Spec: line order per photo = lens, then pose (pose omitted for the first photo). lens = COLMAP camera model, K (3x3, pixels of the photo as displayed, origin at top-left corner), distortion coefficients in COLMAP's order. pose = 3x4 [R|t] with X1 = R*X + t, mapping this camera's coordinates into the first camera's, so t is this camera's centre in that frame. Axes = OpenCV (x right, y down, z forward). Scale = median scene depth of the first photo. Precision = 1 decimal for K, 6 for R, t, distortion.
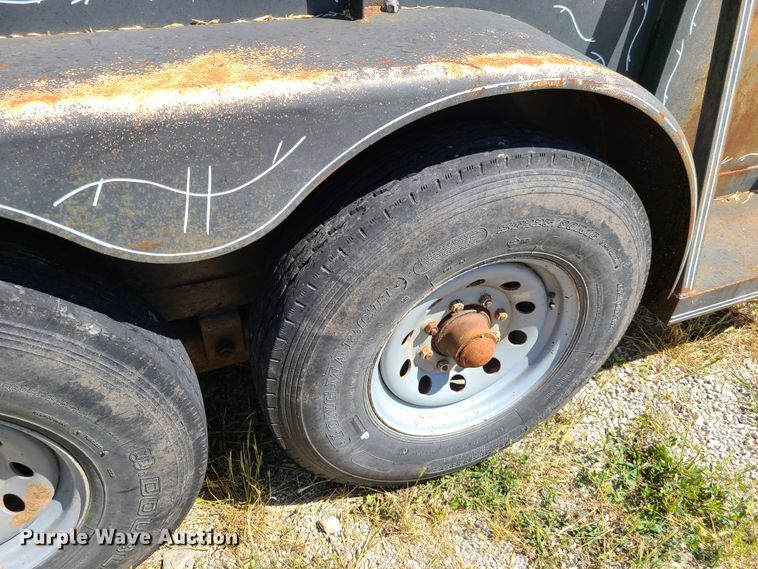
lens RADIAL K [[588.2, 0, 385.7], [0, 588.2, 280.9], [0, 0, 1]] dist [0.040687, -0.019189]
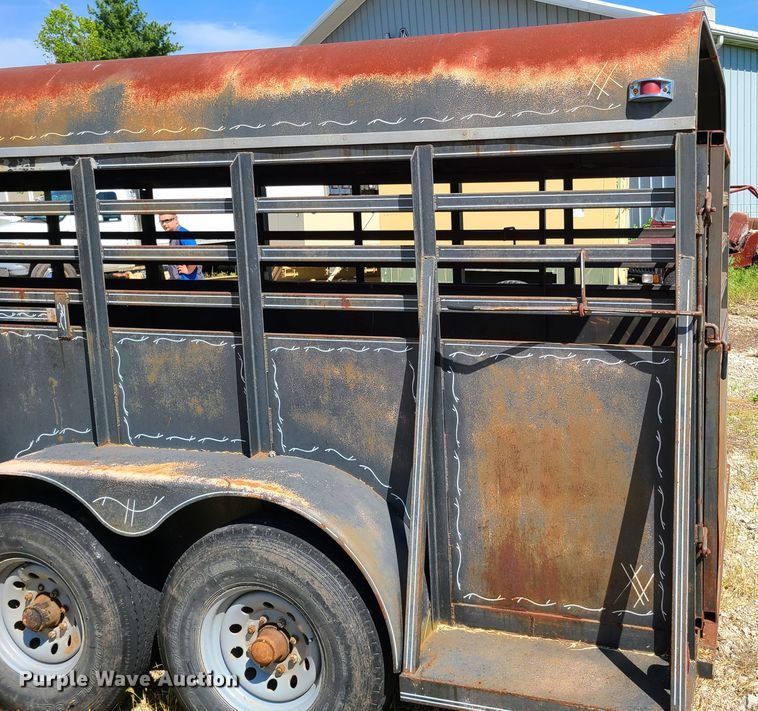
lens RADIAL K [[722.9, 0, 484.7], [0, 722.9, 305.4], [0, 0, 1]] dist [0.027869, 0.000000]
pose [[0.773197, 0.002091, -0.634162, 2.636054], [-0.347645, 0.837745, -0.421101, -0.071641], [0.530385, 0.546058, 0.648469, -0.728938]]
